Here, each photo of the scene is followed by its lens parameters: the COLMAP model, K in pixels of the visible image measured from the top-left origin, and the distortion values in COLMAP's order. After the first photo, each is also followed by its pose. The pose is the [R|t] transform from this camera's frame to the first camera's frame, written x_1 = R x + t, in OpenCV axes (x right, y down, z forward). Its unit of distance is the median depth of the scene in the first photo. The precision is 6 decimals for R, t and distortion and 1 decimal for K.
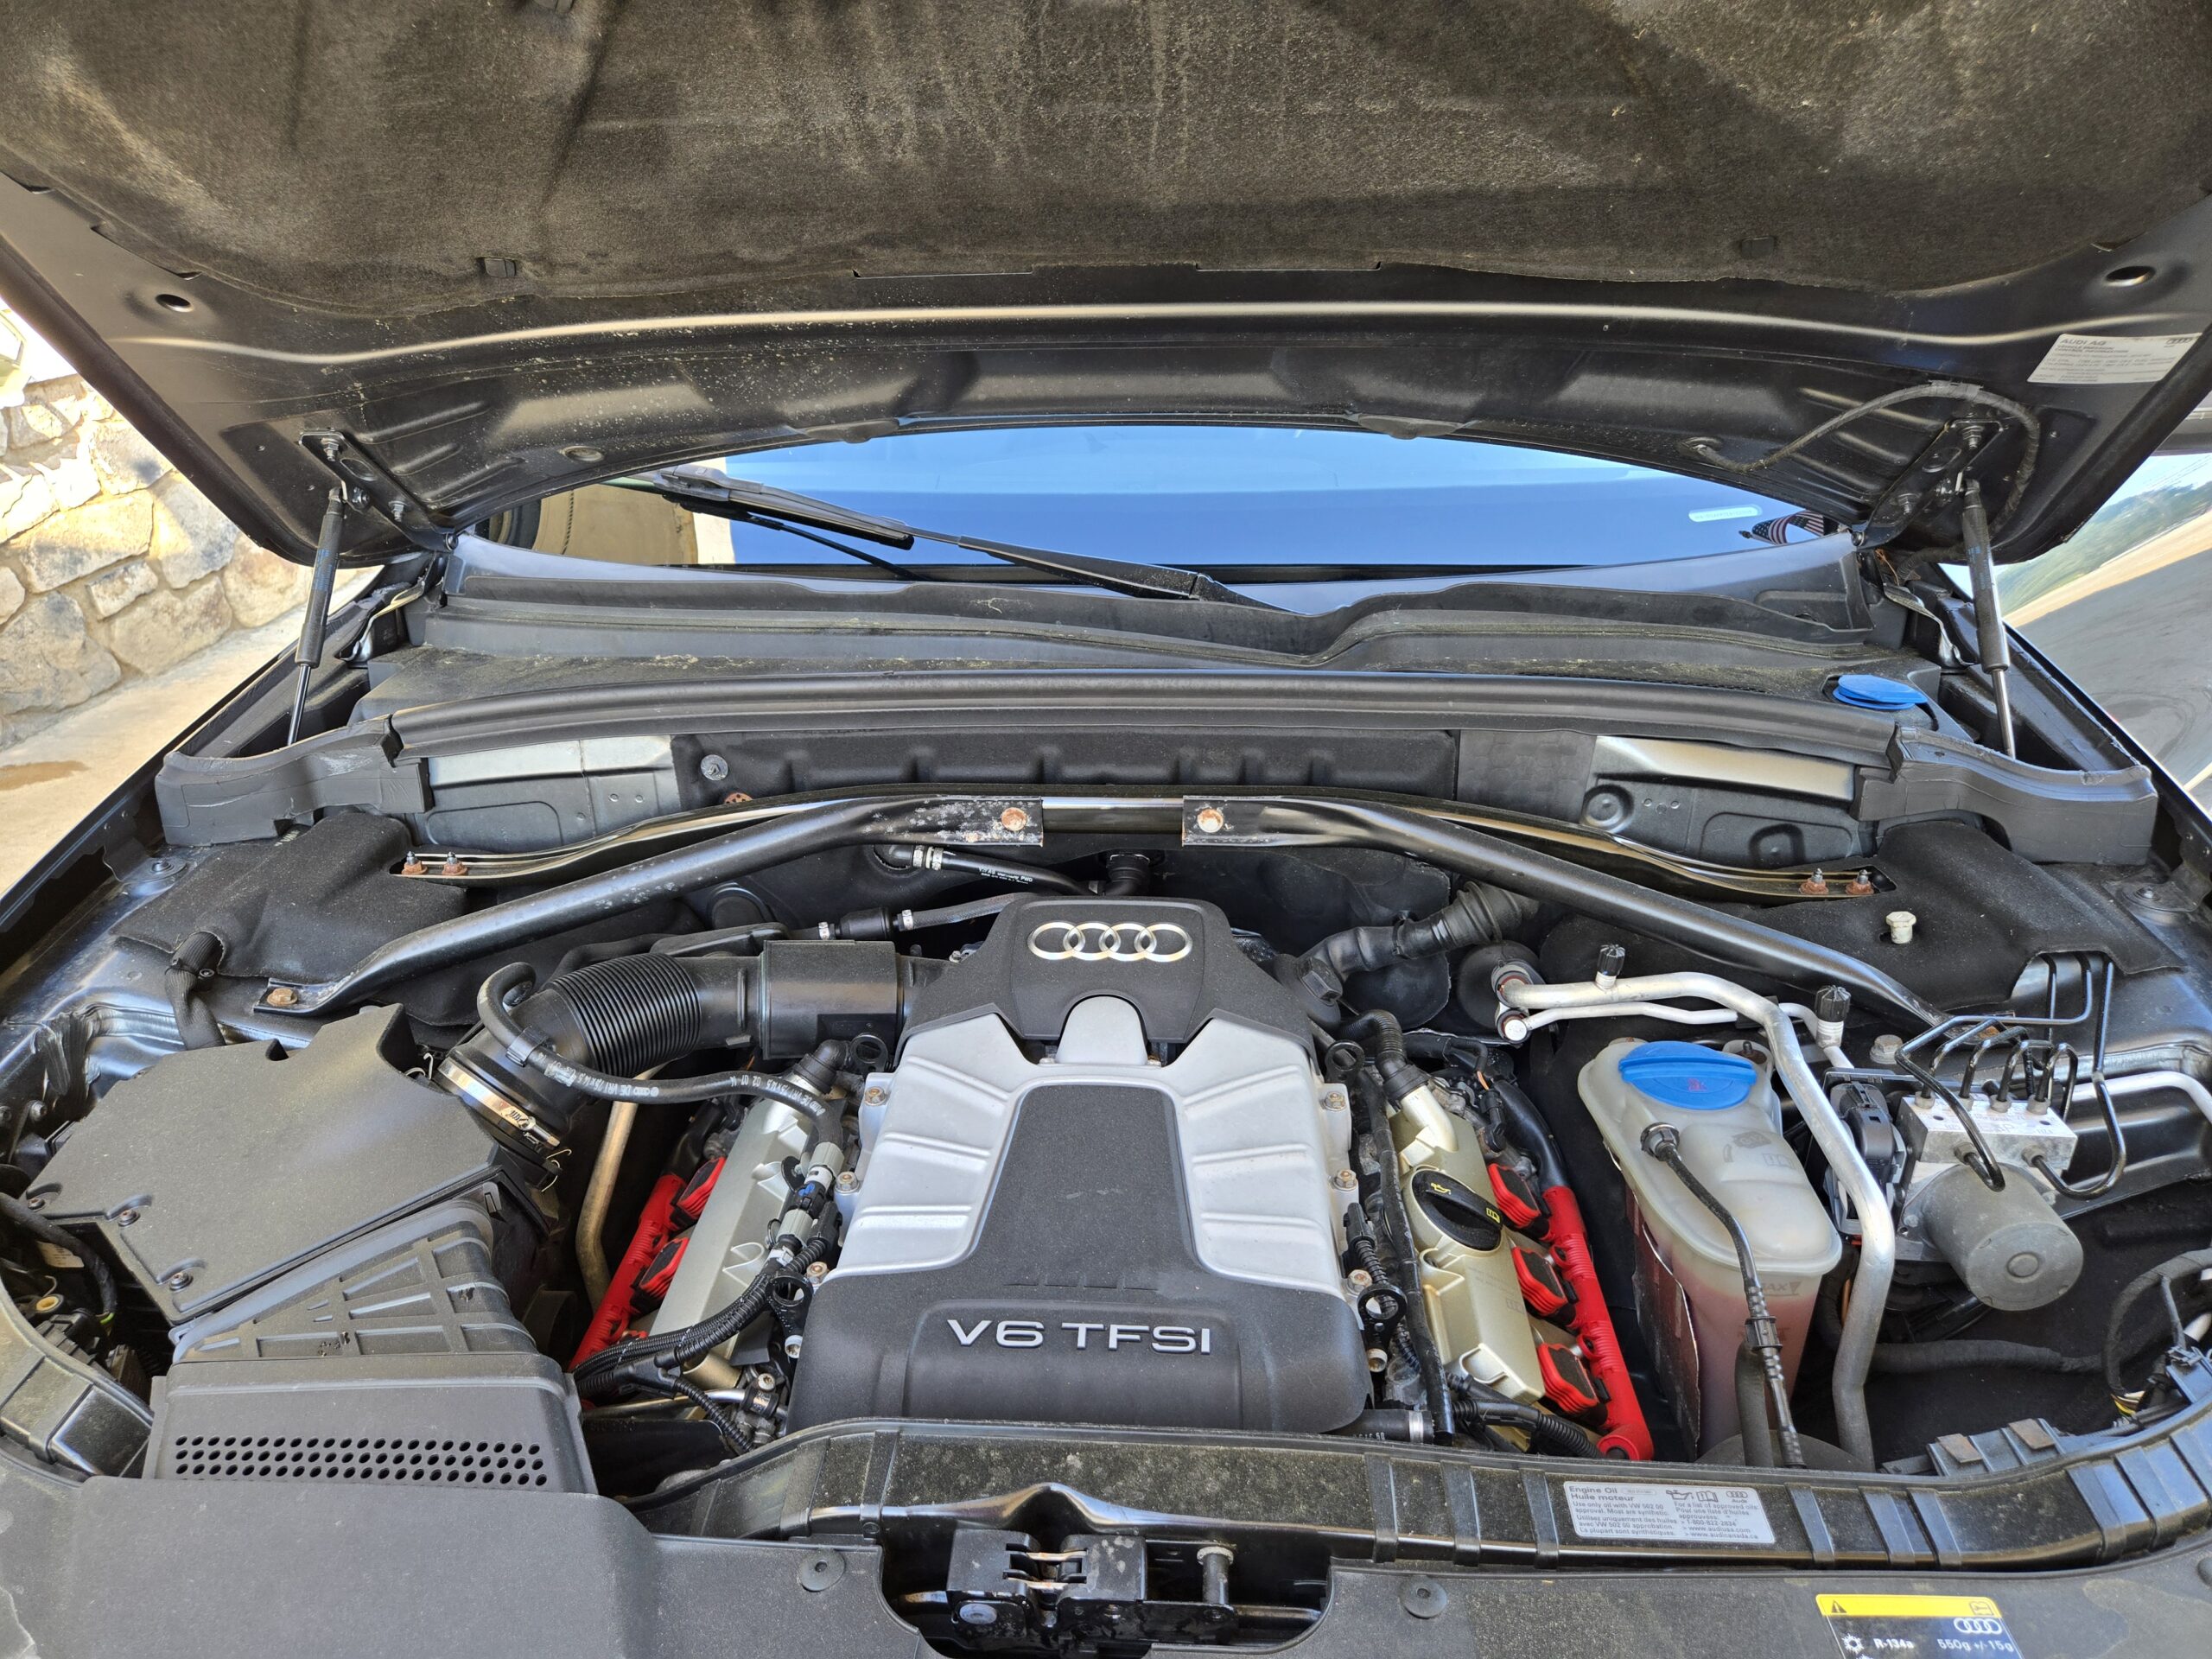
lens RADIAL K [[1499.7, 0, 1097.6], [0, 1499.7, 843.9], [0, 0, 1]] dist [0.074619, -0.067282]
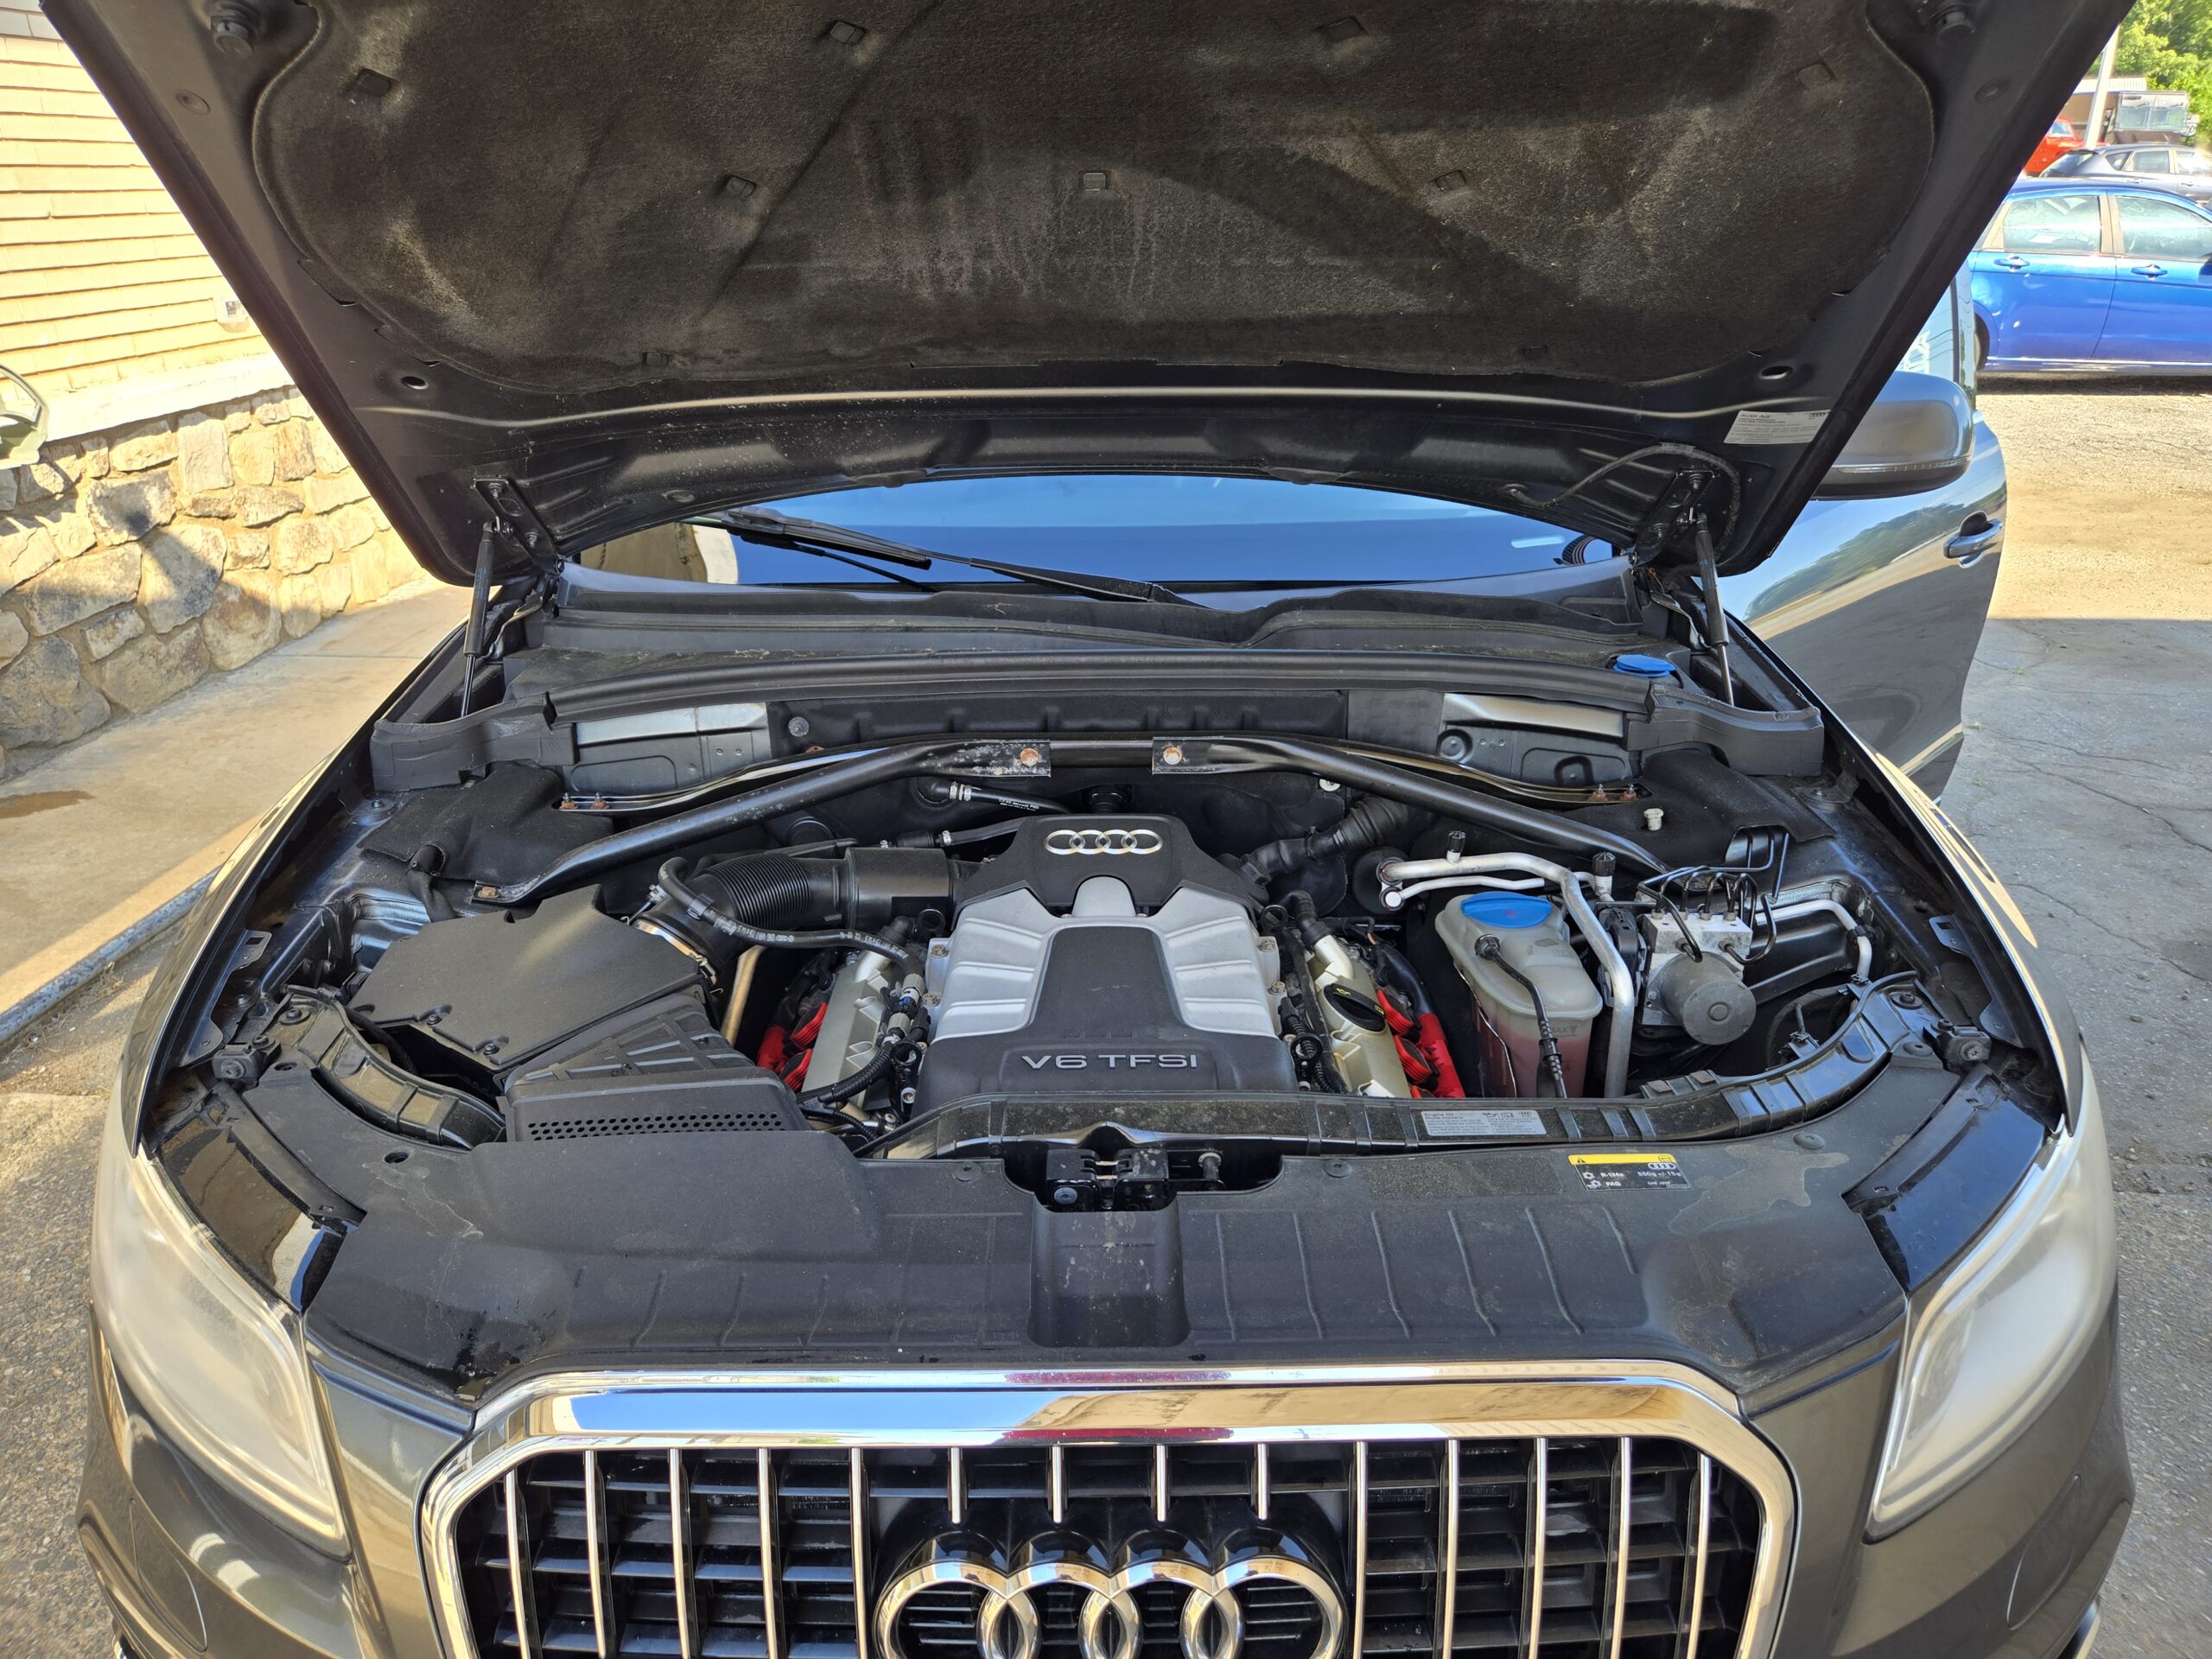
lens RADIAL K [[1497.6, 0, 1121.3], [0, 1497.6, 828.1], [0, 0, 1]] dist [0.081785, -0.058054]
pose [[0.996558, -0.018864, 0.080725, -0.087424], [0.022866, 0.998540, -0.048942, 0.121859], [-0.079684, 0.050619, 0.995534, -0.377542]]
